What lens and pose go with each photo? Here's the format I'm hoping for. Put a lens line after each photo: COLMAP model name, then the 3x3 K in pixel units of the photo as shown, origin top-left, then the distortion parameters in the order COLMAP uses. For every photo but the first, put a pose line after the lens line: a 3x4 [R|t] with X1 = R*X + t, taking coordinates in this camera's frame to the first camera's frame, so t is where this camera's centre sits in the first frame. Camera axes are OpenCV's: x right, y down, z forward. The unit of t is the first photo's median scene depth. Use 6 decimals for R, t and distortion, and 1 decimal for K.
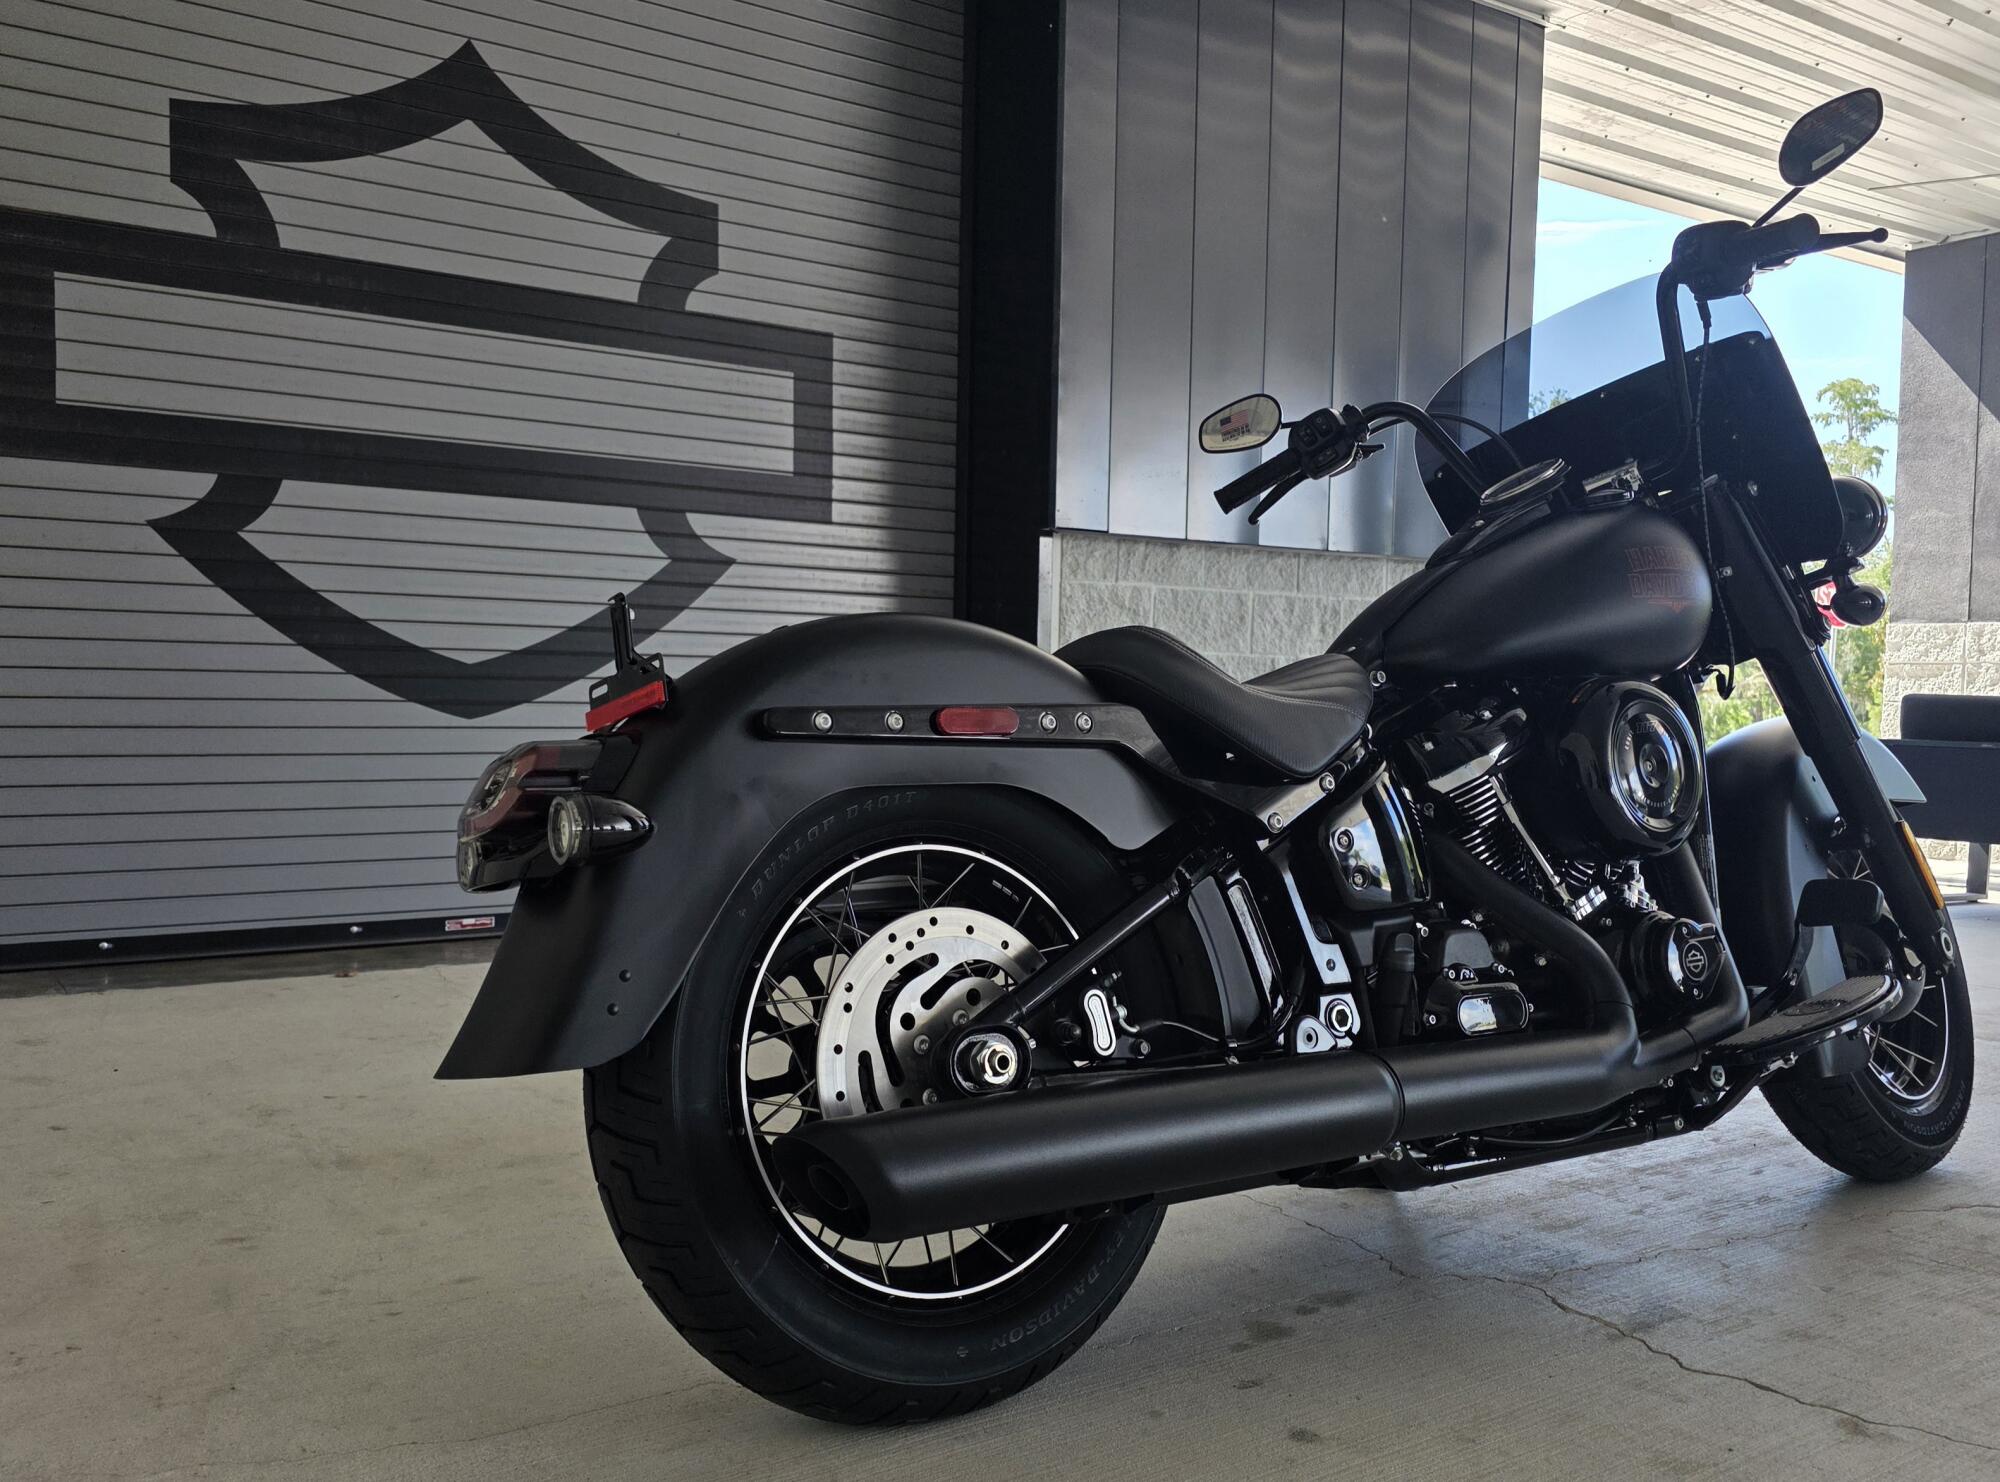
lens RADIAL K [[1614.3, 0, 989.6], [0, 1614.3, 745.0], [0, 0, 1]] dist [0.014958, -0.022973]
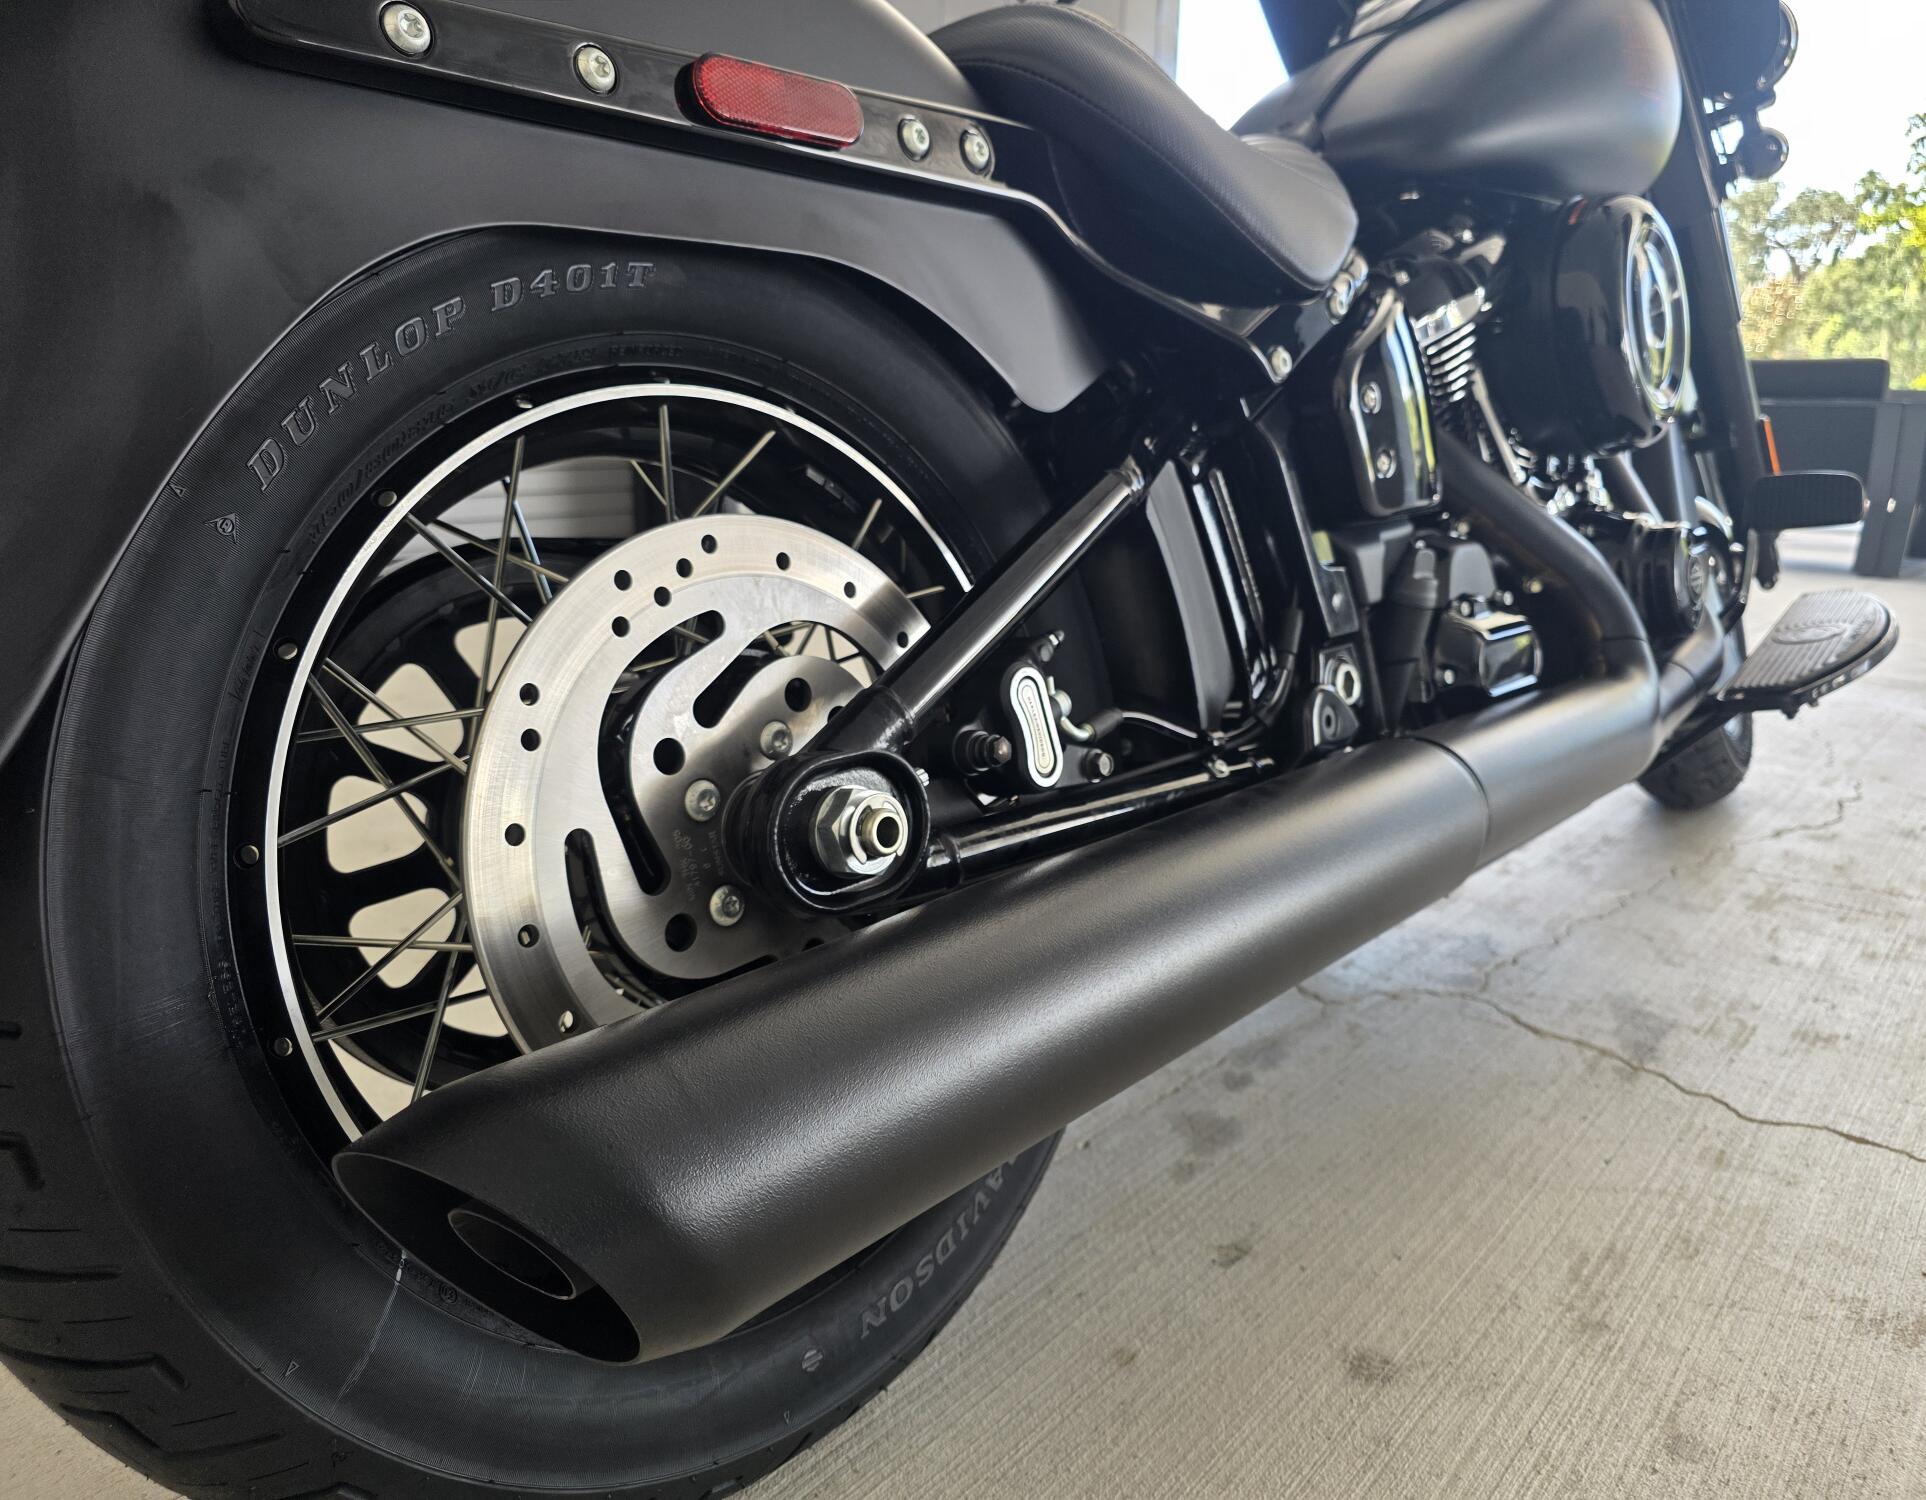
lens RADIAL K [[1310.5, 0, 997.0], [0, 1310.5, 691.6], [0, 0, 1]] dist [0.021397, -0.004662]
pose [[0.966457, -0.056917, 0.250440, -0.048721], [0.007413, 0.980910, 0.194323, 0.072695], [-0.256720, -0.185948, 0.948429, 0.566221]]
